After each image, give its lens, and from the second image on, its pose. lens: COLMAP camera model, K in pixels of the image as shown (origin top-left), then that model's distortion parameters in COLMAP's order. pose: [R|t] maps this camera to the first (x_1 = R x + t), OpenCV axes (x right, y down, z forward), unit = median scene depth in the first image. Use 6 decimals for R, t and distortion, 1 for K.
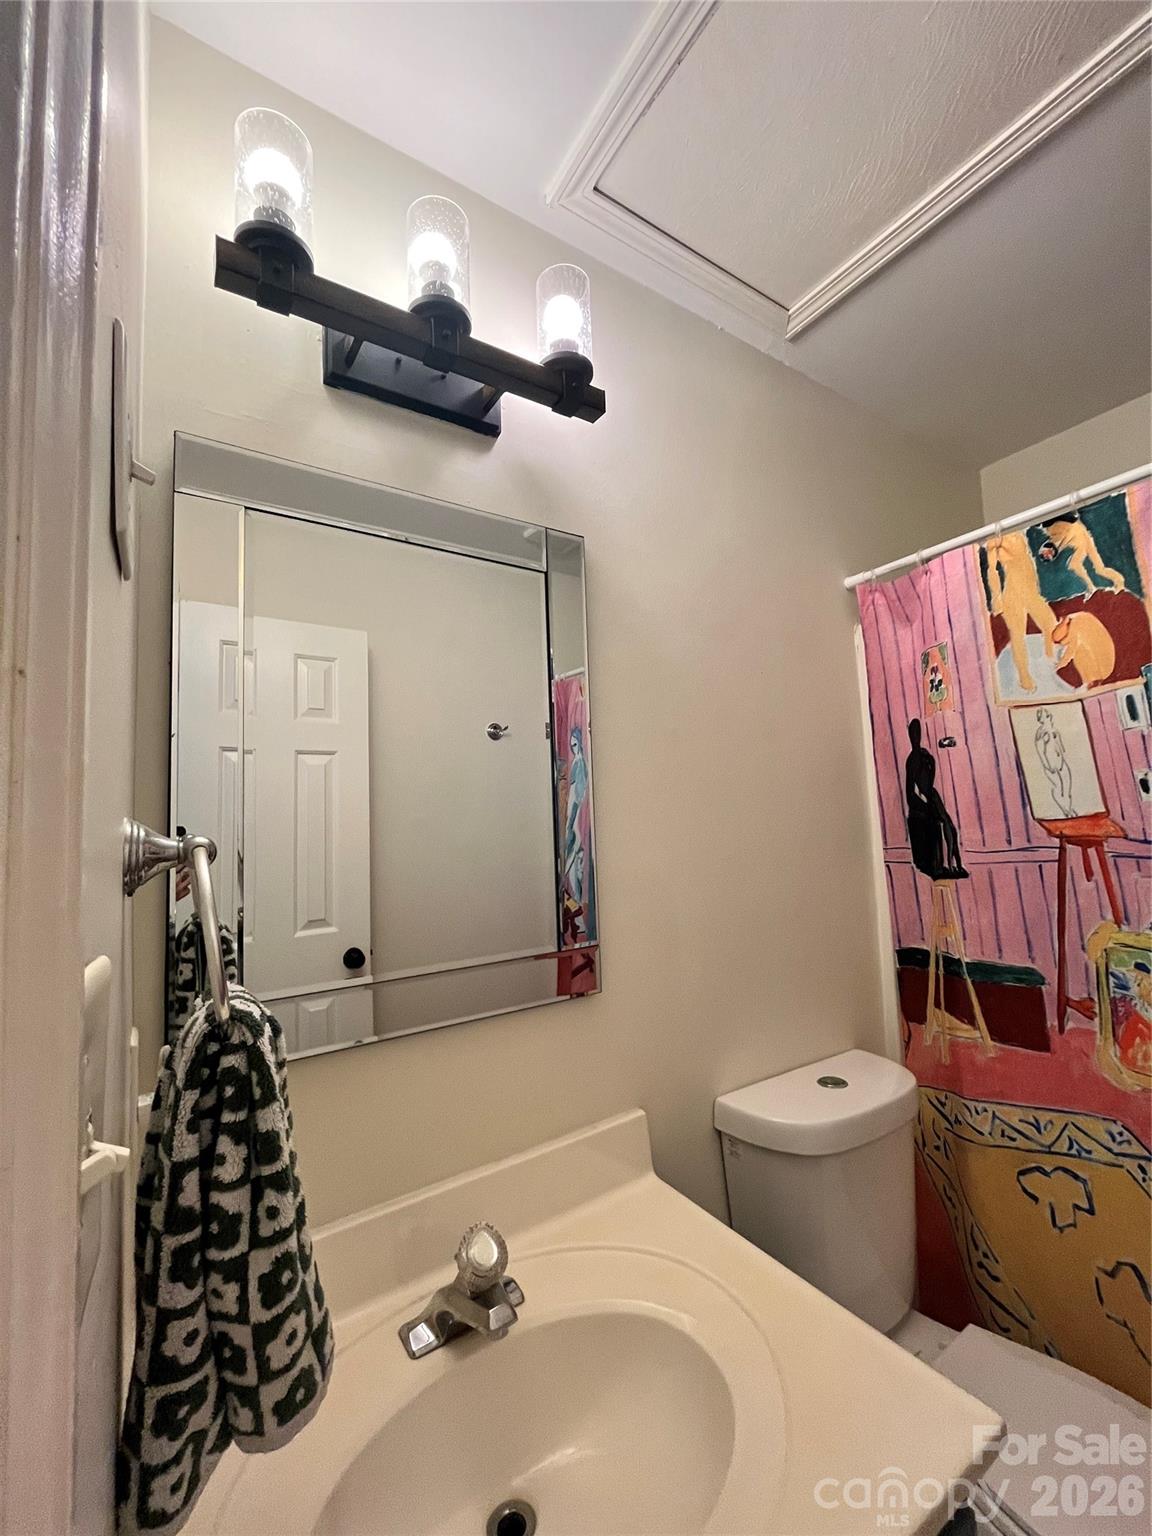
lens RADIAL K [[622.6, 0, 574.6], [0, 622.6, 767.3], [0, 0, 1]] dist [-0.002579, -0.000184]
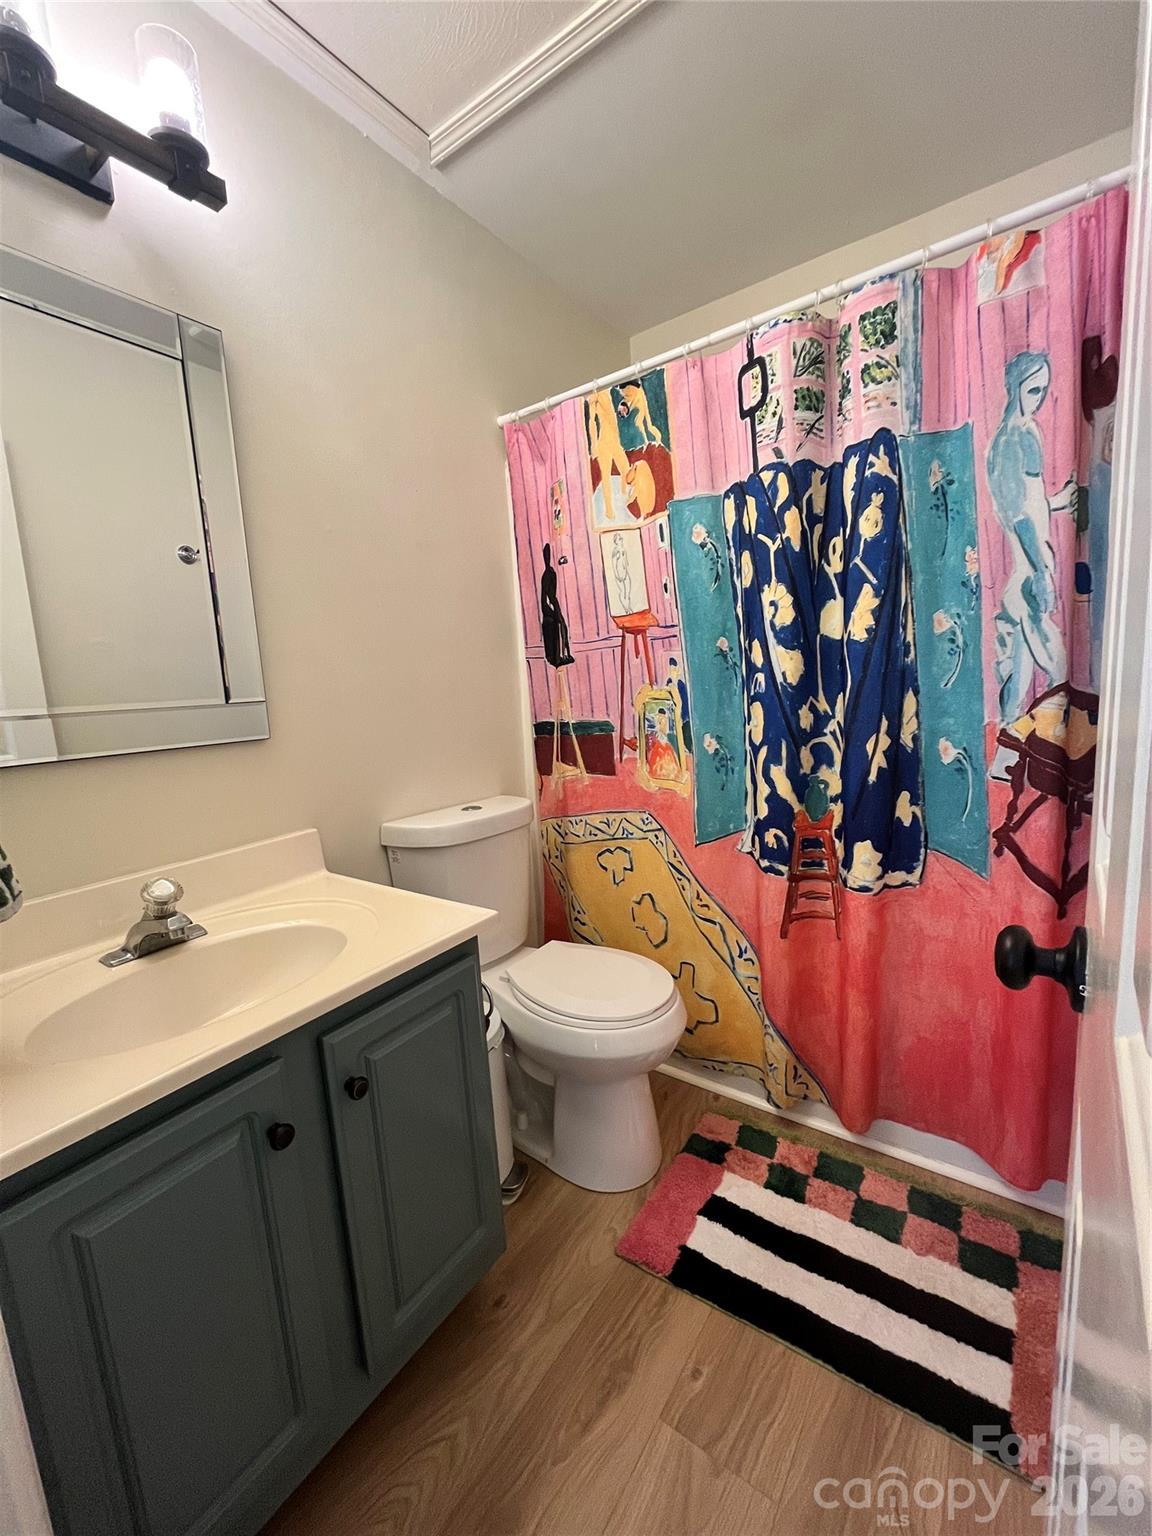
lens RADIAL K [[622.6, 0, 574.6], [0, 622.6, 767.3], [0, 0, 1]] dist [-0.002579, -0.000184]
pose [[0.932365, -0.061921, 0.356175, 0.137178], [-0.013361, 0.978647, 0.205113, 0.127920], [-0.361271, -0.195999, 0.911629, -0.318975]]
